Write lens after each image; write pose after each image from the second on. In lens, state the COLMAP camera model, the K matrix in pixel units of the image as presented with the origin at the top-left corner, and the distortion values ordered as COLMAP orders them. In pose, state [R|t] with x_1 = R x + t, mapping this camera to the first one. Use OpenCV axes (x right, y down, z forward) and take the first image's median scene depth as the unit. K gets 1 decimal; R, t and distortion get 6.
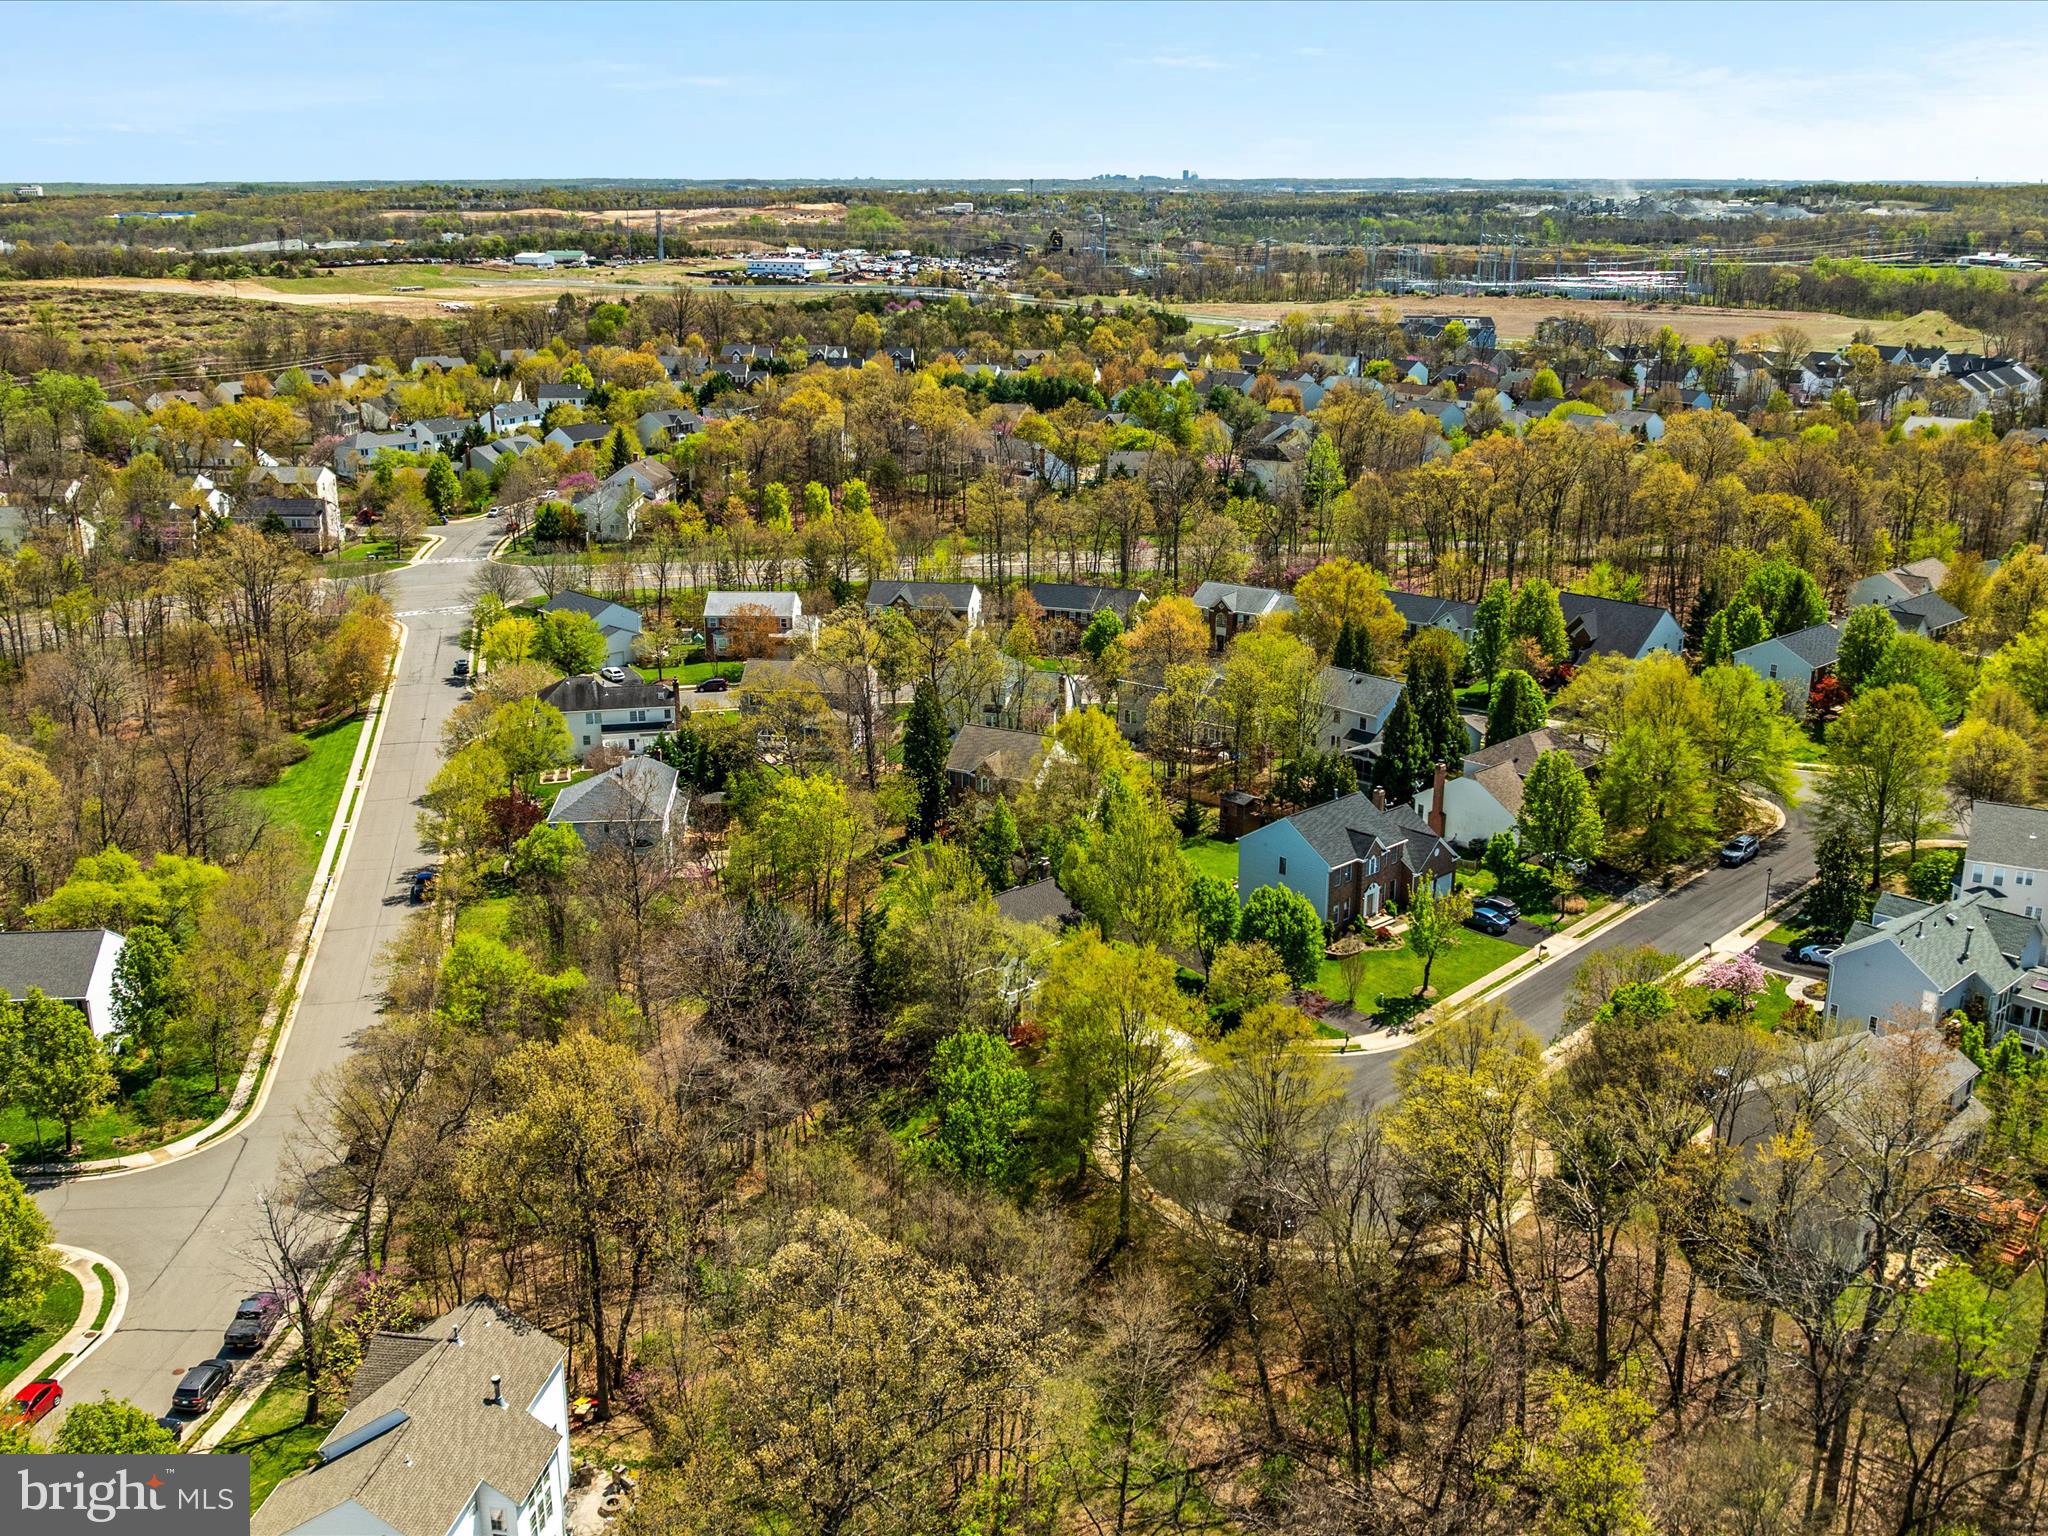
lens RADIAL K [[1916.3, 0, 1024.0], [0, 1916.3, 768.0], [0, 0, 1]] dist [-0.003430, -0.054744]
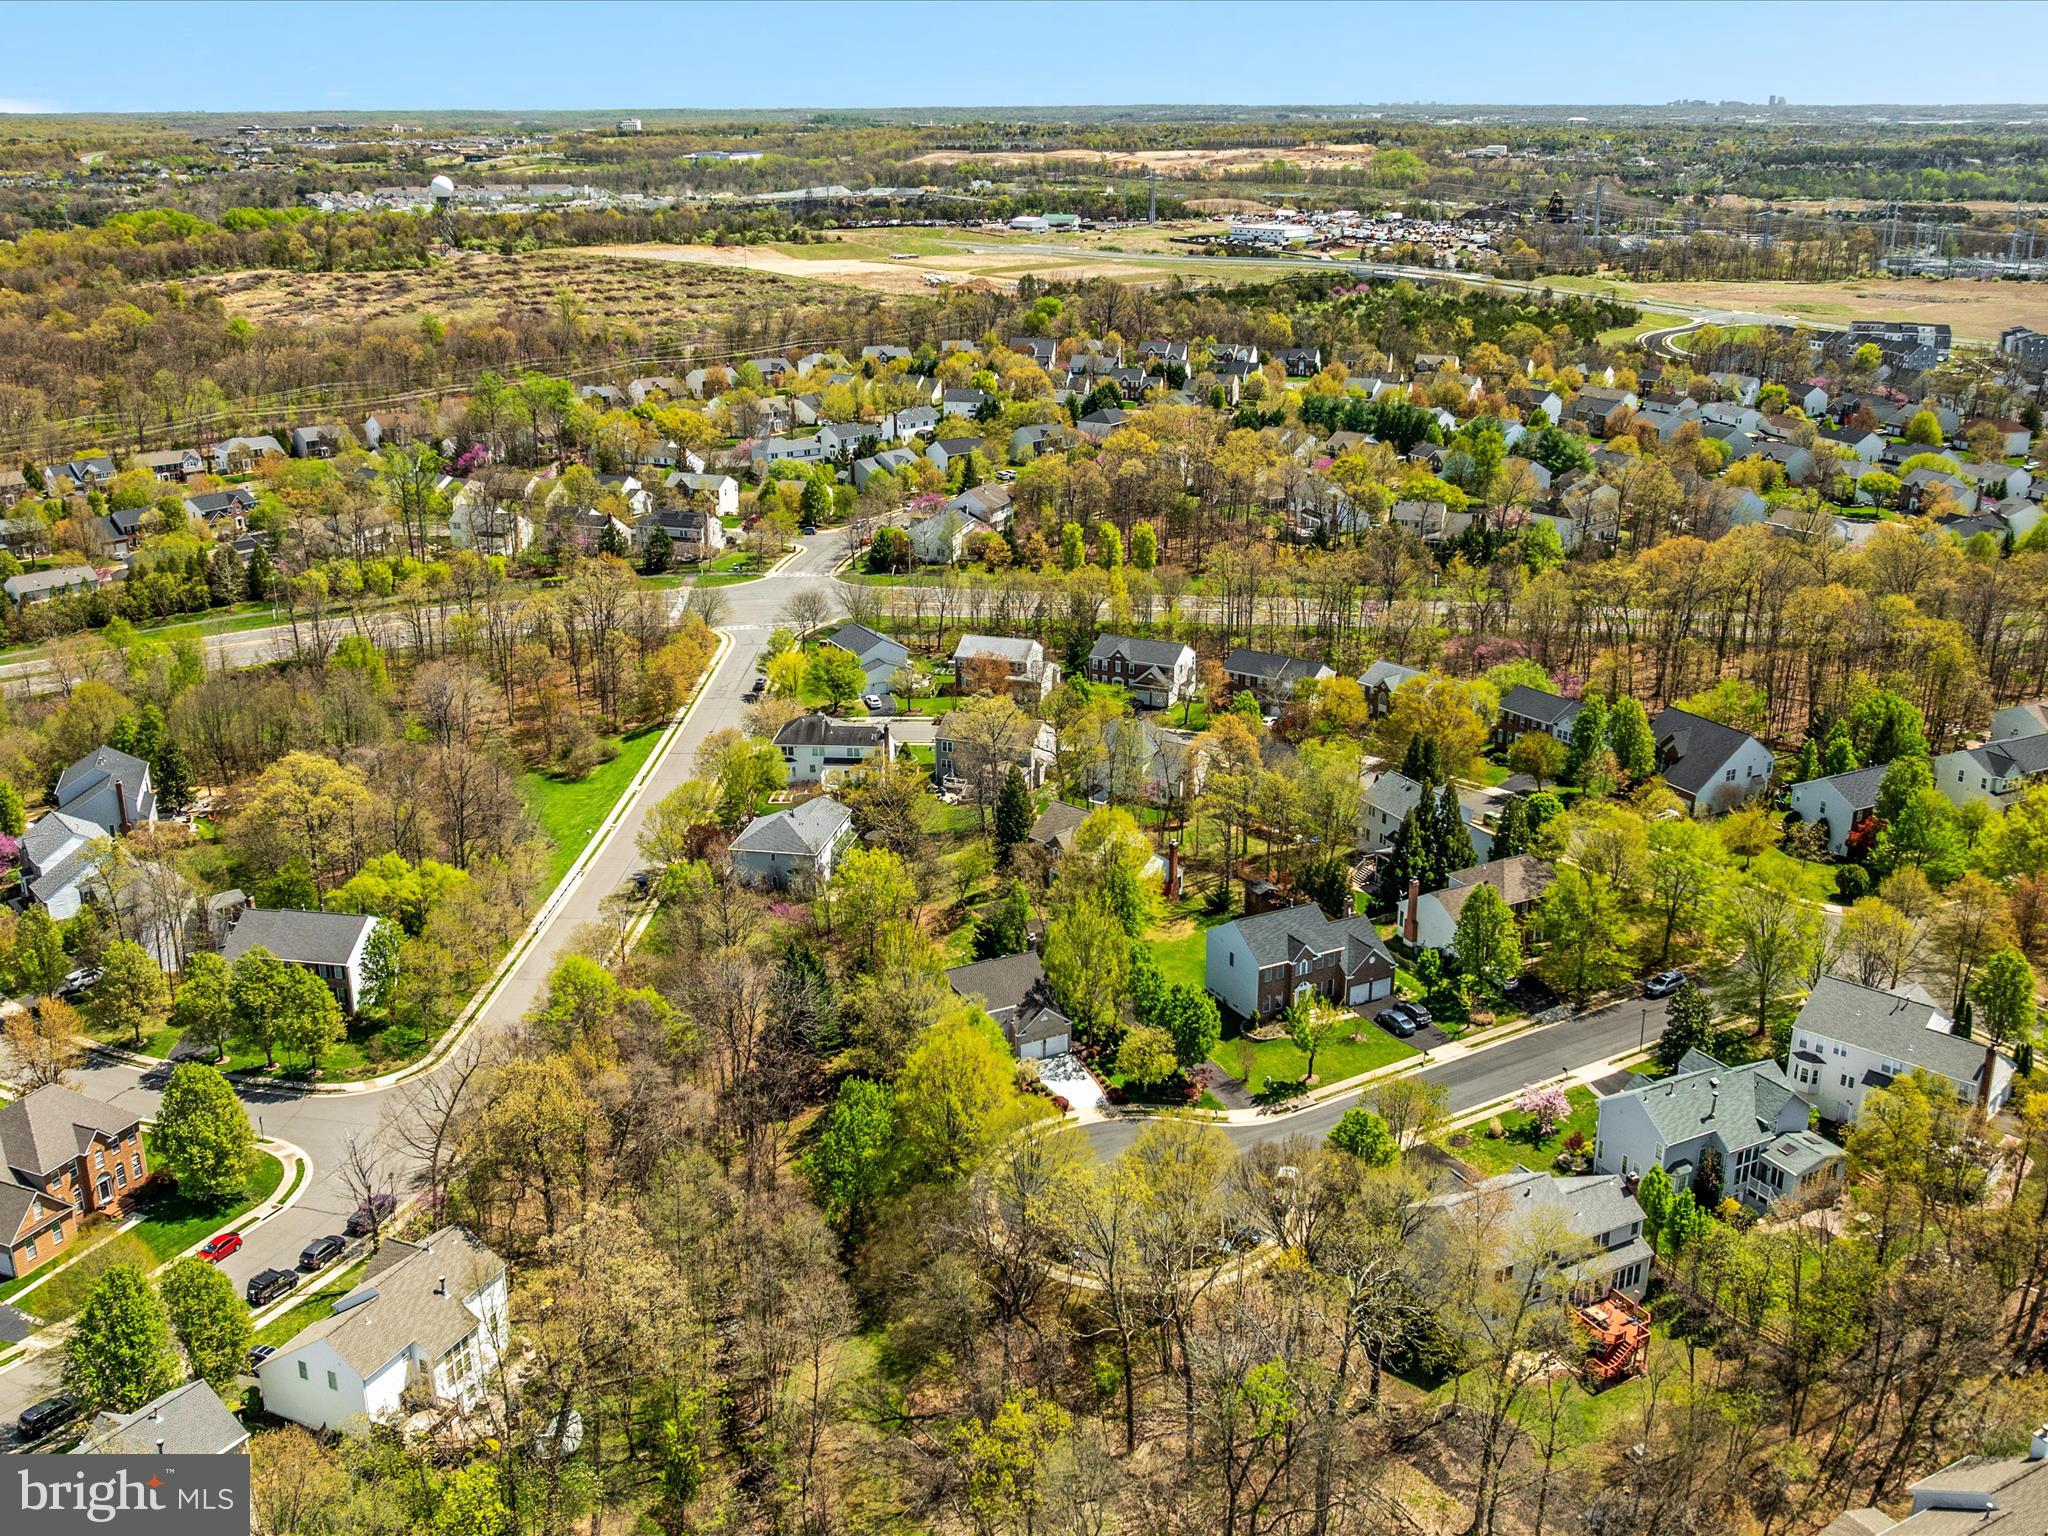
lens RADIAL K [[1946.8, 0, 1029.9], [0, 1946.8, 735.6], [0, 0, 1]] dist [-0.005694, -0.023199]
pose [[0.960467, 0.082213, -0.265977, 0.214922], [-0.076222, 0.996552, 0.032785, -0.079471], [0.267755, -0.011216, 0.963422, -0.149659]]
